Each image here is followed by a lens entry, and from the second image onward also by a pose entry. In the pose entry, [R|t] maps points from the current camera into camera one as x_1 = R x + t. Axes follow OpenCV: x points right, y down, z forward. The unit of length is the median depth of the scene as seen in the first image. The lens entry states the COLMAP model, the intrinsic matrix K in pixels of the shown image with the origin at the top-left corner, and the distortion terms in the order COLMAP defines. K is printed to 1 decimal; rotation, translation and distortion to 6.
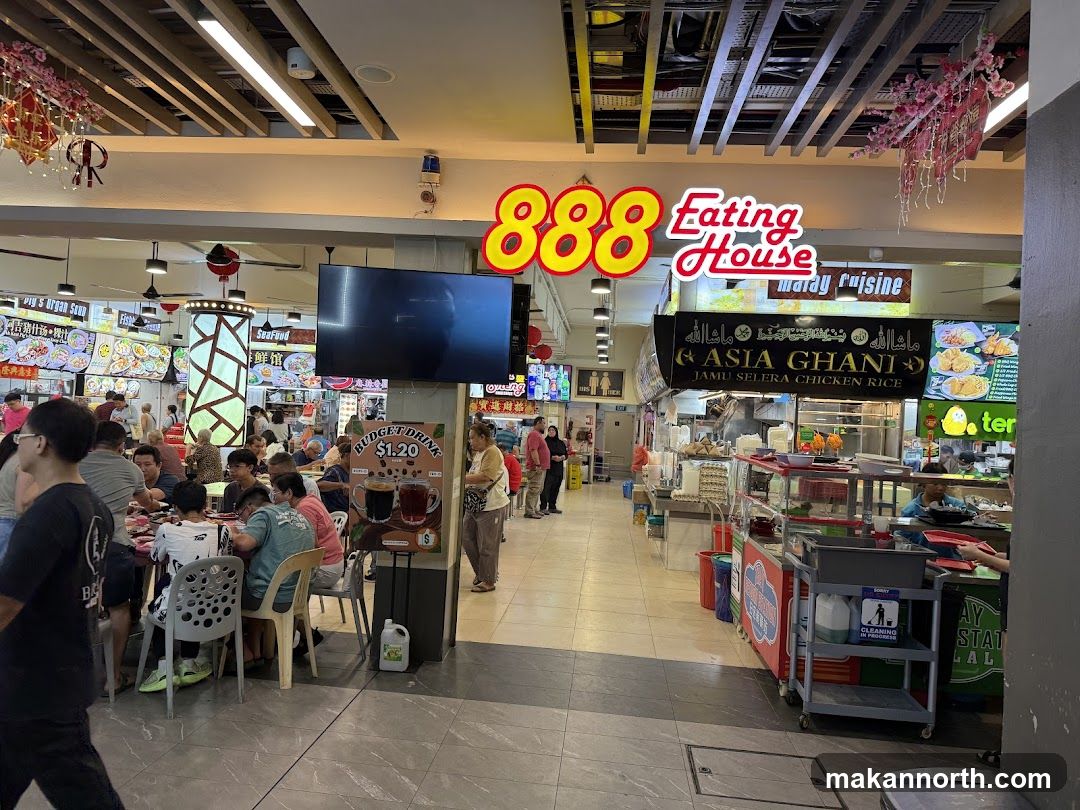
lens RADIAL K [[730.2, 0, 545.2], [0, 730.2, 413.8], [0, 0, 1]] dist [0.001102, -0.022894]
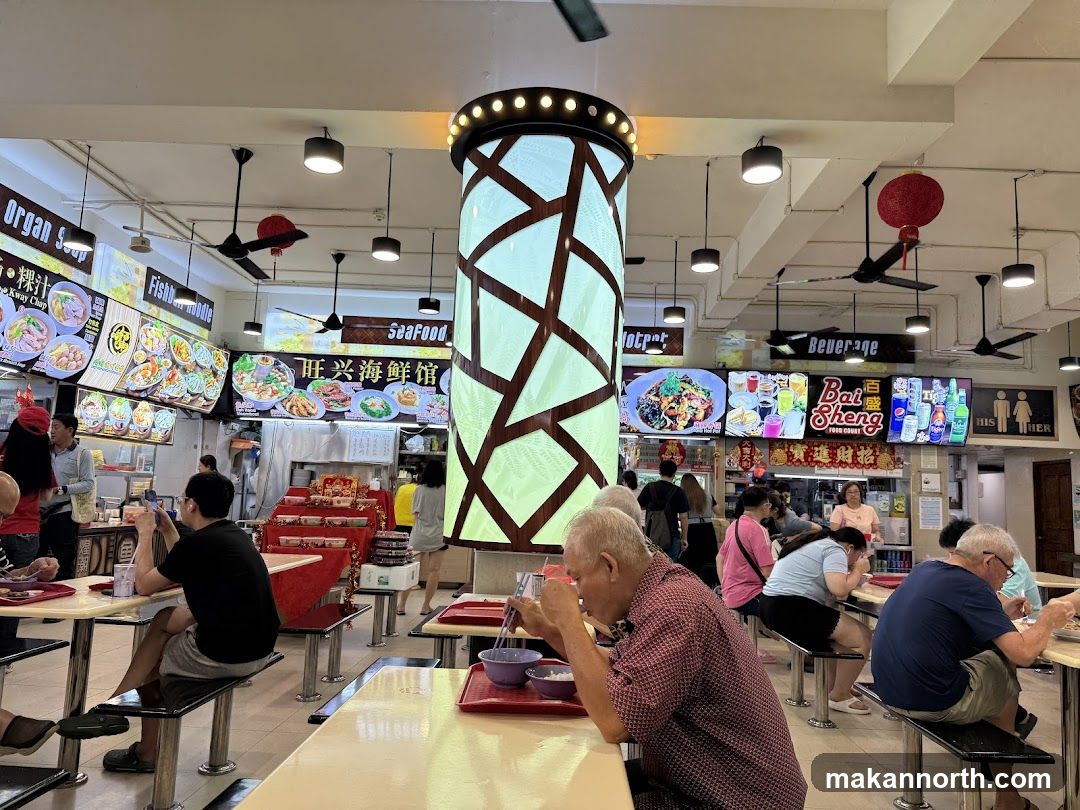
lens RADIAL K [[750.4, 0, 544.5], [0, 750.4, 408.2], [0, 0, 1]] dist [0.026112, -0.037267]
pose [[0.998701, -0.007168, 0.050451, -0.410433], [0.012455, 0.994365, -0.105277, 0.015718], [-0.049412, 0.105768, 0.993162, 0.582459]]
